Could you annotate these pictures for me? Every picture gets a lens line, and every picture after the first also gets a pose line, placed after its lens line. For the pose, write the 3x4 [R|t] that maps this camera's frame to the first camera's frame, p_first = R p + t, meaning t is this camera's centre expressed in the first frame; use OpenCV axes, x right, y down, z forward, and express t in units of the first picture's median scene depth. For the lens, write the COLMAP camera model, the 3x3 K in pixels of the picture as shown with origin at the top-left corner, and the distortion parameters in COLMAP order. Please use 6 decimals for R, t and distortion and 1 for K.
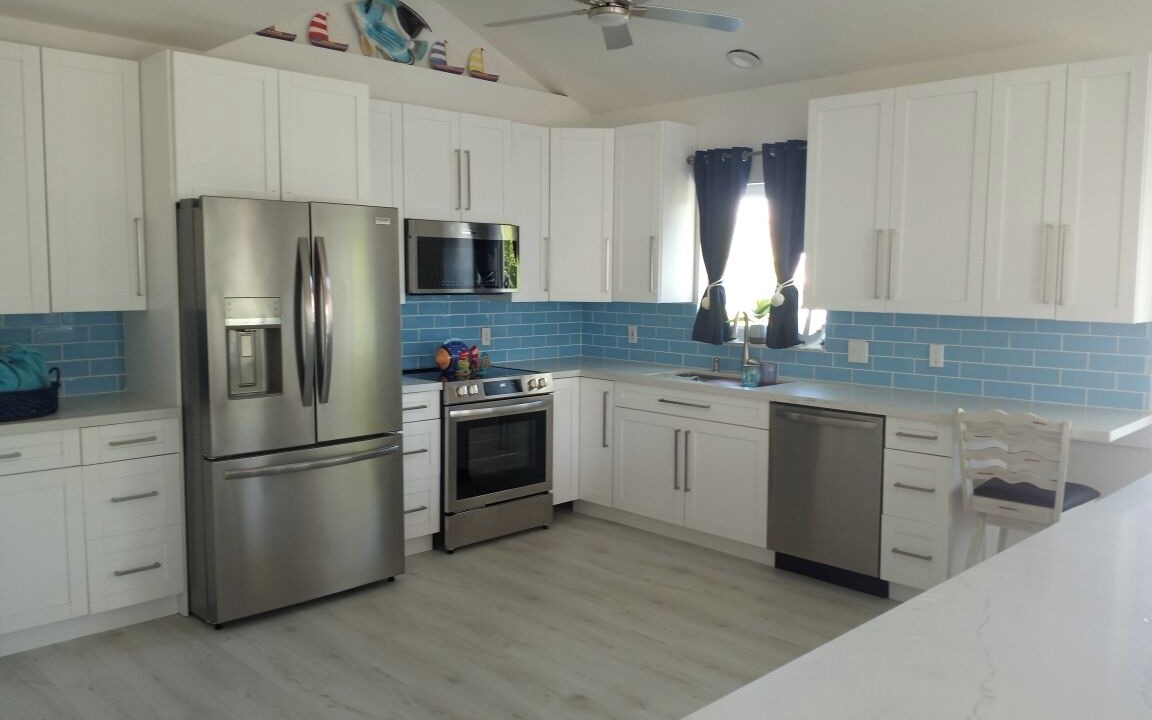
lens RADIAL K [[897.5, 0, 582.7], [0, 897.5, 360.4], [0, 0, 1]] dist [0.080036, -0.186940]
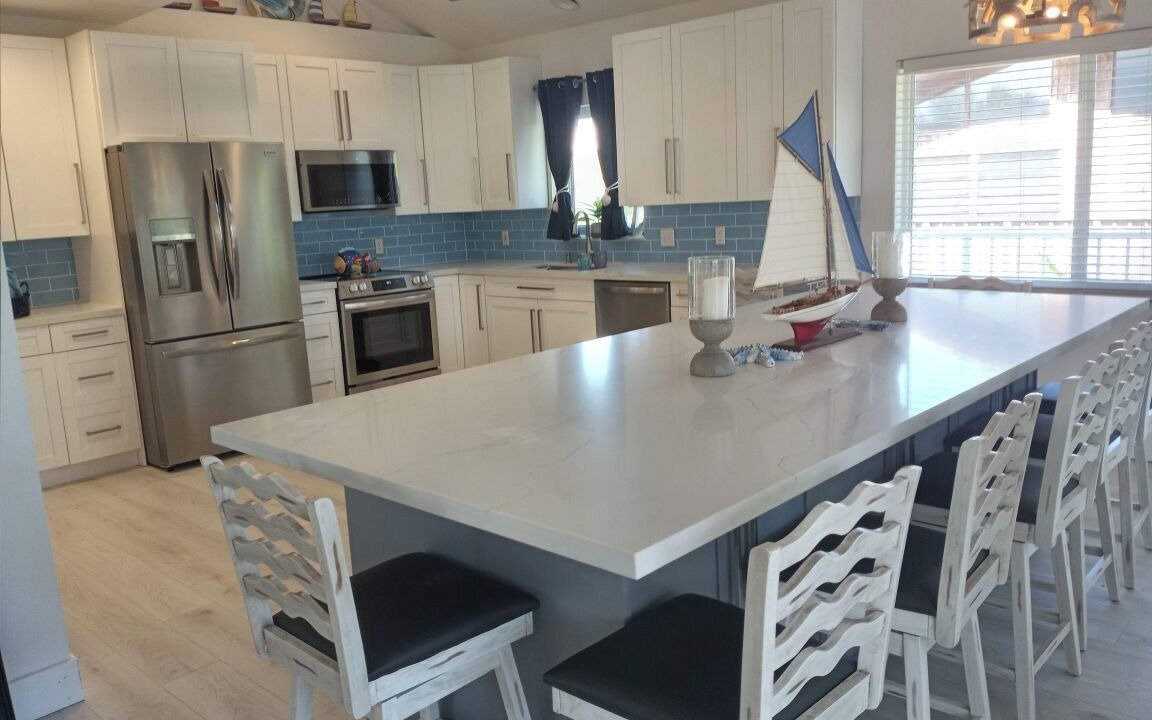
lens RADIAL K [[901.4, 0, 590.4], [0, 901.4, 358.2], [0, 0, 1]] dist [0.039506, -0.107146]
pose [[0.996672, -0.066429, 0.047255, 0.119894], [0.062299, 0.994510, 0.084074, 0.043257], [-0.052580, -0.080851, 0.995338, -0.255459]]
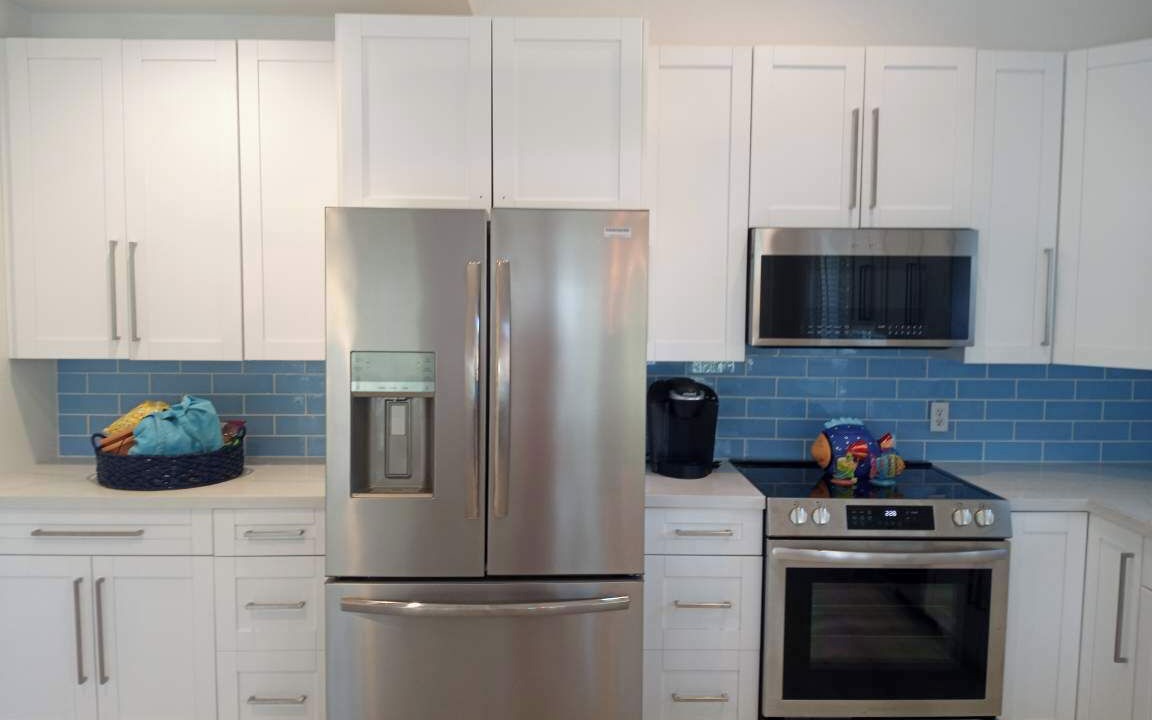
lens RADIAL K [[901.4, 0, 590.4], [0, 901.4, 358.2], [0, 0, 1]] dist [0.039506, -0.107146]
pose [[0.721393, 0.044455, -0.691097, 0.158231], [-0.067808, 0.997677, -0.006605, -0.051652], [0.689198, 0.051627, 0.722732, 0.451326]]
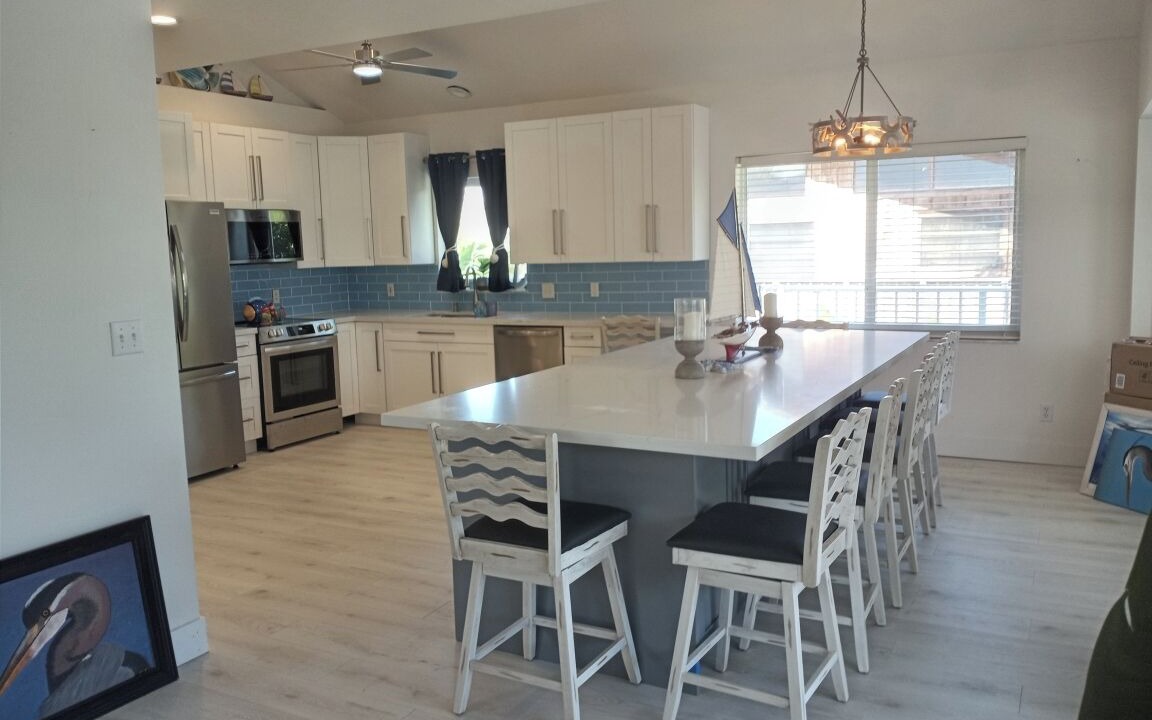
lens RADIAL K [[901.4, 0, 590.4], [0, 901.4, 358.2], [0, 0, 1]] dist [0.039506, -0.107146]
pose [[0.952073, -0.072142, 0.297243, -0.079869], [0.064240, 0.997275, 0.036280, 0.050132], [-0.299050, -0.015447, 0.954112, -0.436780]]
